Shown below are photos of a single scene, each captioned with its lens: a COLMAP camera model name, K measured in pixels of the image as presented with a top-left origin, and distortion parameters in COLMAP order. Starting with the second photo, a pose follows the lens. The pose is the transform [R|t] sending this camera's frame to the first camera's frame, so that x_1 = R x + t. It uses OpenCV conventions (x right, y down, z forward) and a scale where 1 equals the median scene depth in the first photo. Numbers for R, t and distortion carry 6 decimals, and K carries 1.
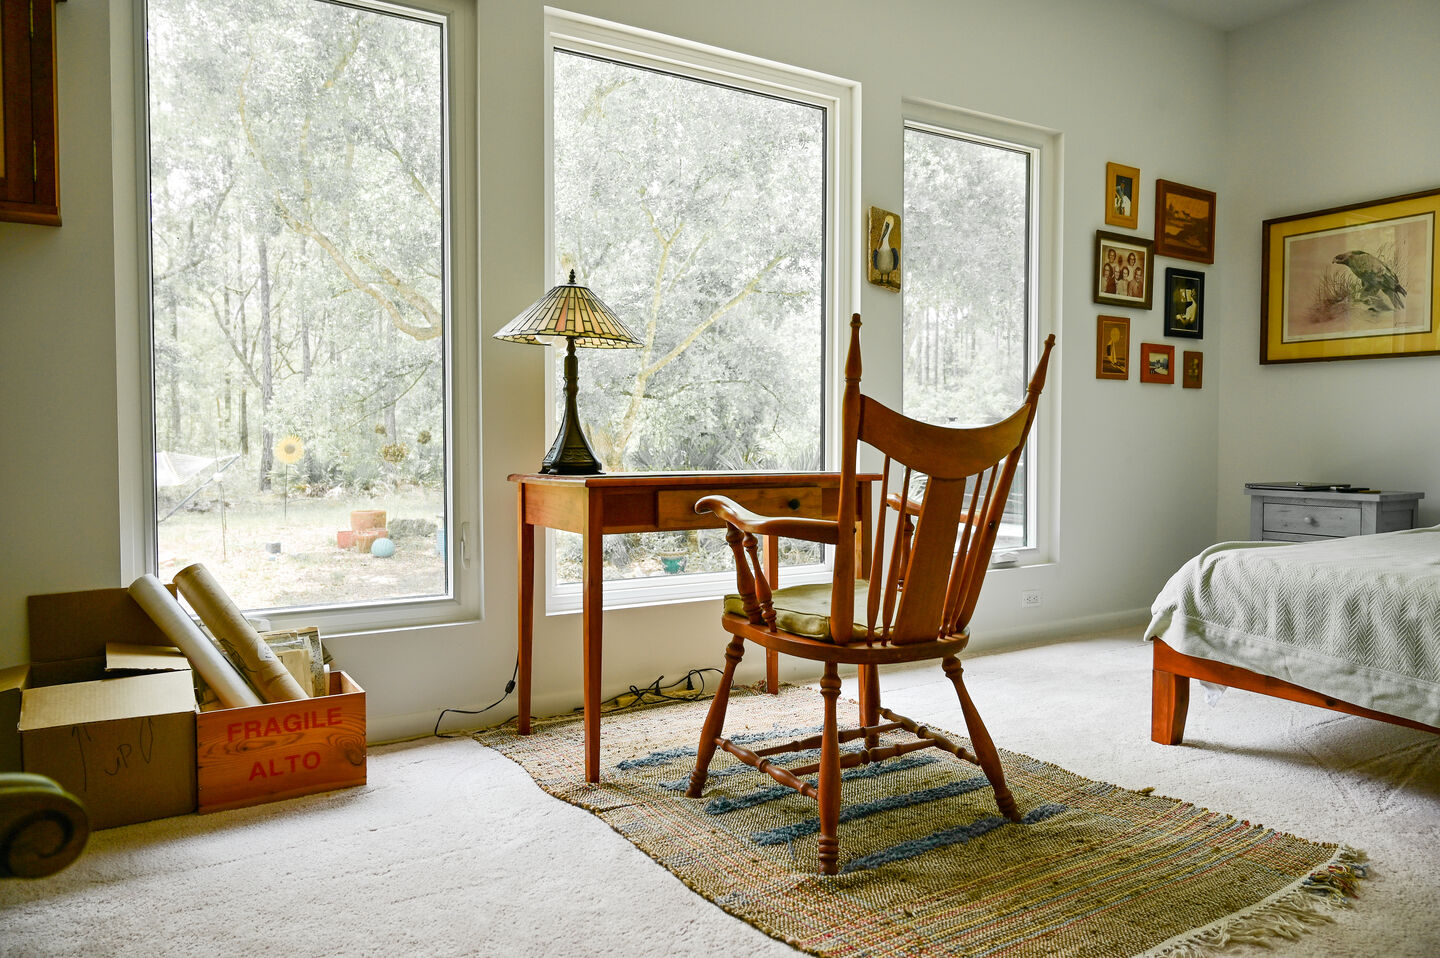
lens RADIAL K [[965.2, 0, 717.1], [0, 965.2, 477.6], [0, 0, 1]] dist [-0.007559, 0.004581]
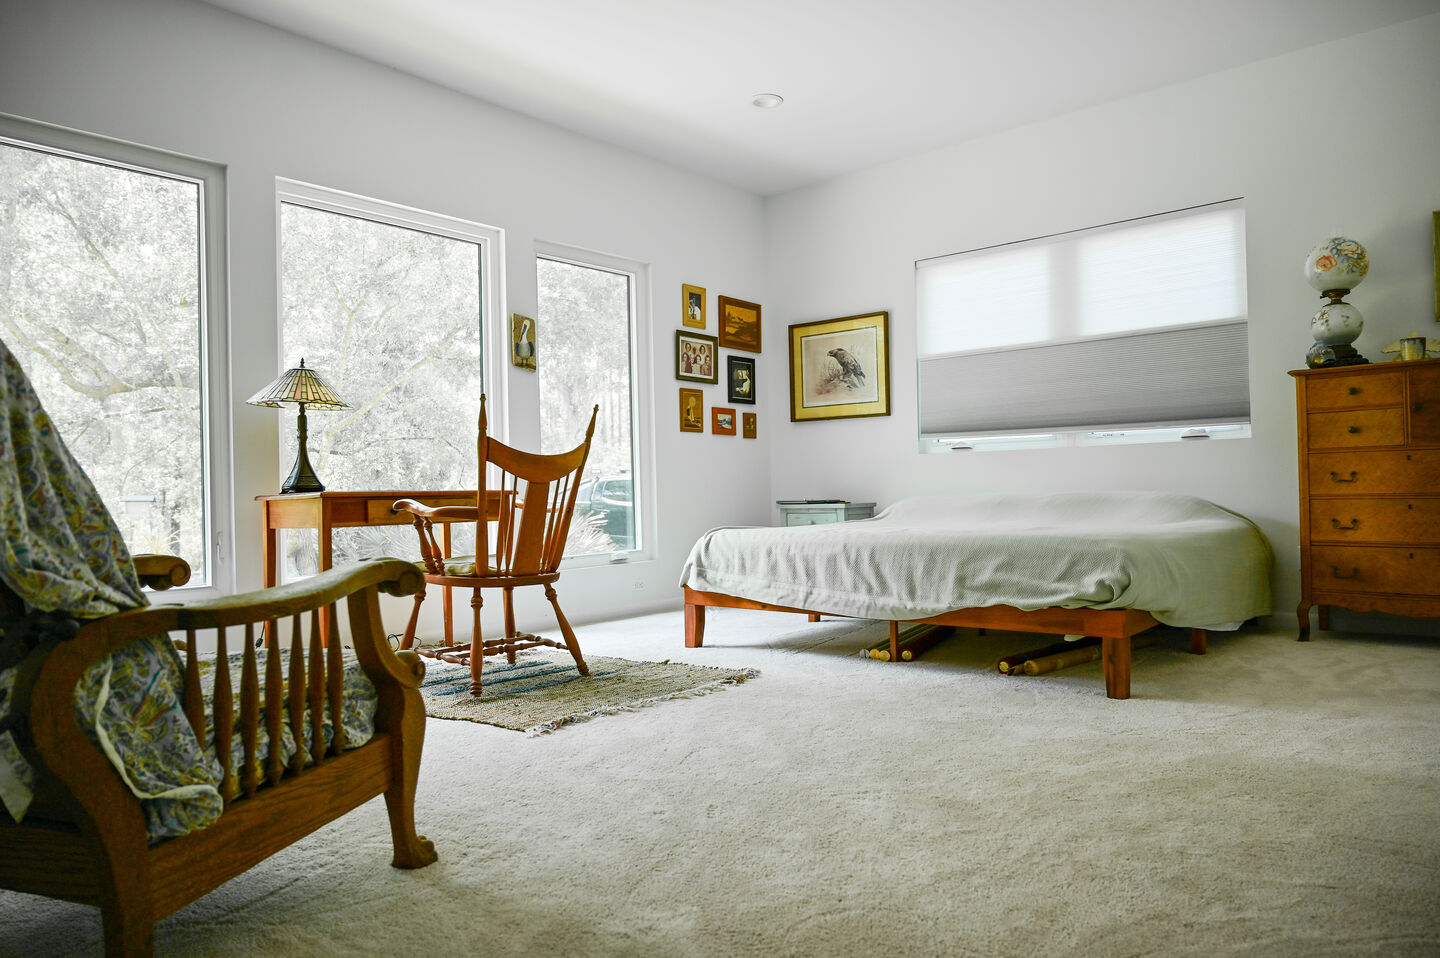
lens RADIAL K [[965.2, 0, 719.8], [0, 965.2, 484.8], [0, 0, 1]] dist [-0.007559, 0.004581]
pose [[0.949598, -0.019108, 0.312888, -0.004564], [0.035644, 0.998249, -0.047214, 0.056298], [-0.311437, 0.055986, 0.948616, -0.458368]]
